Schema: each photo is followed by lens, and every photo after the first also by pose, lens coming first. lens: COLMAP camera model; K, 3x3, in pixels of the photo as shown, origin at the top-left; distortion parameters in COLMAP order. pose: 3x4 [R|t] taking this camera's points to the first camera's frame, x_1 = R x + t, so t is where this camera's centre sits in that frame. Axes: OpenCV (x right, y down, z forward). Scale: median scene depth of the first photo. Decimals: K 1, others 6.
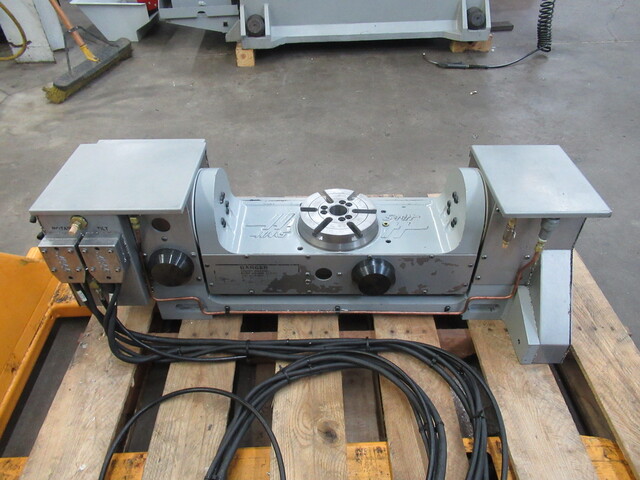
lens RADIAL K [[476.6, 0, 318.4], [0, 476.6, 241.2], [0, 0, 1]] dist [-0.006713, 0.001516]
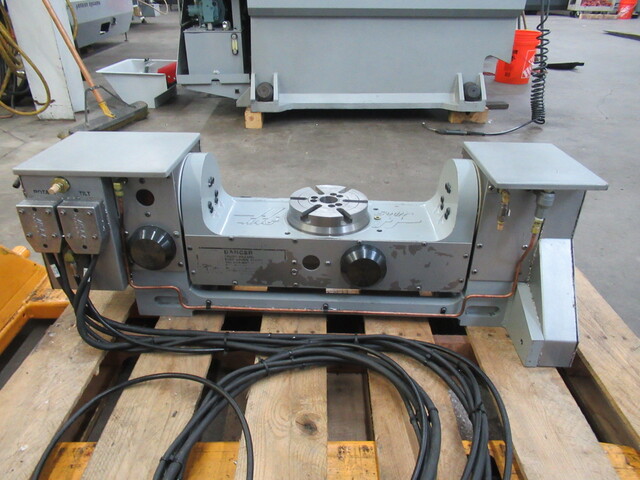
lens RADIAL K [[476.6, 0, 318.4], [0, 476.6, 241.2], [0, 0, 1]] dist [-0.006713, 0.001516]
pose [[0.999405, 0.029811, -0.017326, 0.040664], [-0.032758, 0.977723, -0.207328, 0.223967], [0.010759, 0.207772, 0.978118, 0.060114]]
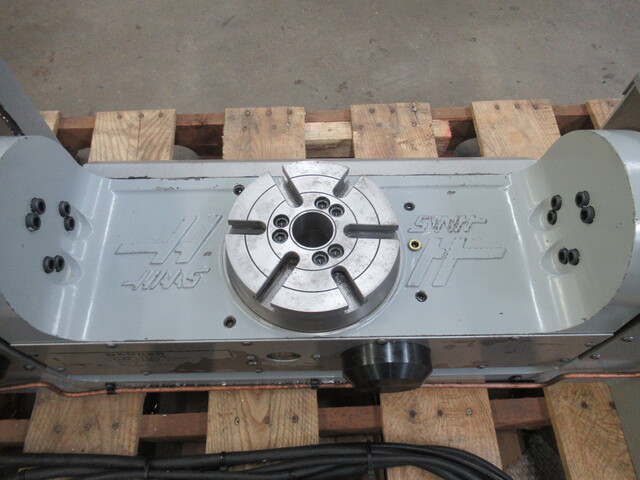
lens RADIAL K [[476.6, 0, 318.4], [0, 476.6, 241.2], [0, 0, 1]] dist [-0.006713, 0.001516]
pose [[0.999609, -0.017163, 0.022087, 0.037310], [0.008346, 0.936668, 0.350119, -0.211118], [-0.026698, -0.349797, 0.936445, 0.584962]]
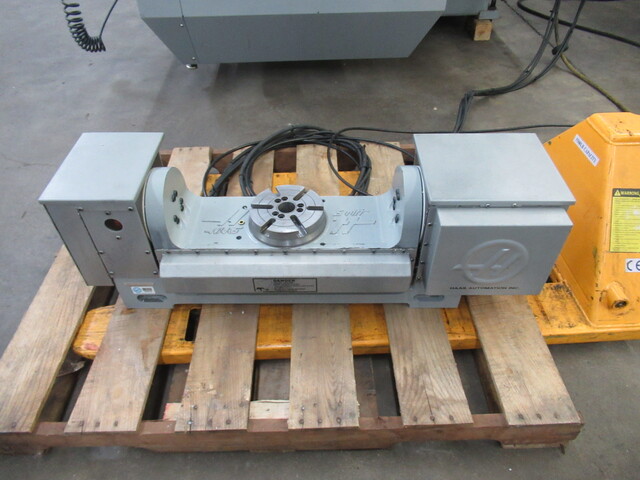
lens RADIAL K [[476.6, 0, 318.4], [0, 476.6, 241.2], [0, 0, 1]] dist [-0.006713, 0.001516]
pose [[-0.999761, 0.013633, 0.017100, -0.044993], [0.018422, 0.103605, 0.994448, -1.100323], [0.011786, 0.994525, -0.103832, 1.191656]]
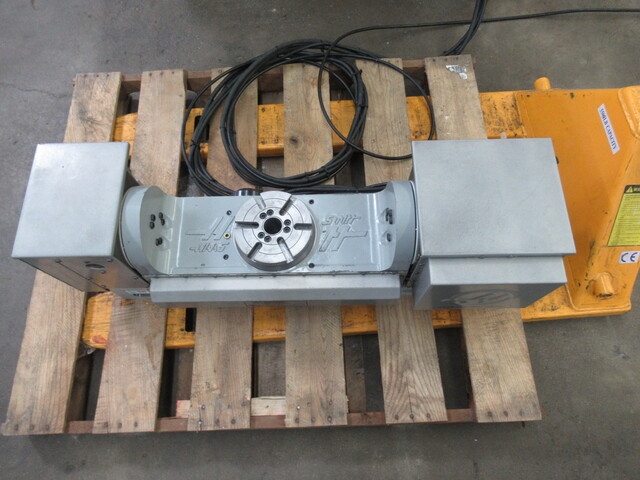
lens RADIAL K [[476.6, 0, 318.4], [0, 476.6, 241.2], [0, 0, 1]] dist [-0.006713, 0.001516]
pose [[-0.999192, 0.026850, 0.029908, -0.081825], [0.019603, -0.324035, 0.945842, -1.014034], [0.035087, 0.945664, 0.323247, 0.719993]]
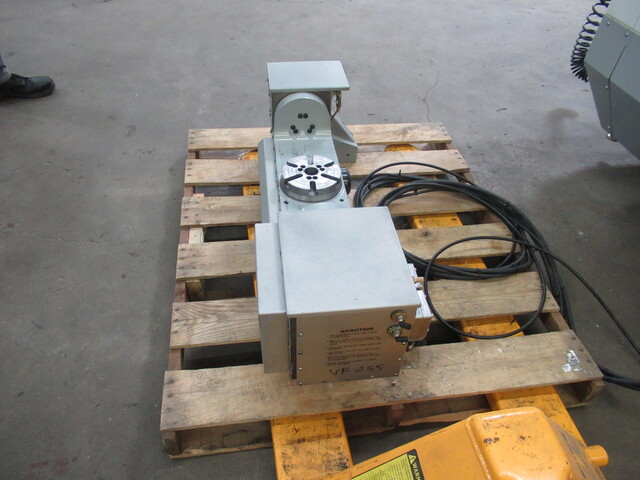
lens RADIAL K [[476.6, 0, 318.4], [0, 476.6, 241.2], [0, 0, 1]] dist [-0.006713, 0.001516]
pose [[-0.129186, -0.686496, 0.715565, -1.024009], [0.612262, 0.512415, 0.602134, -0.740088], [-0.780030, 0.515901, 0.354119, 0.630017]]
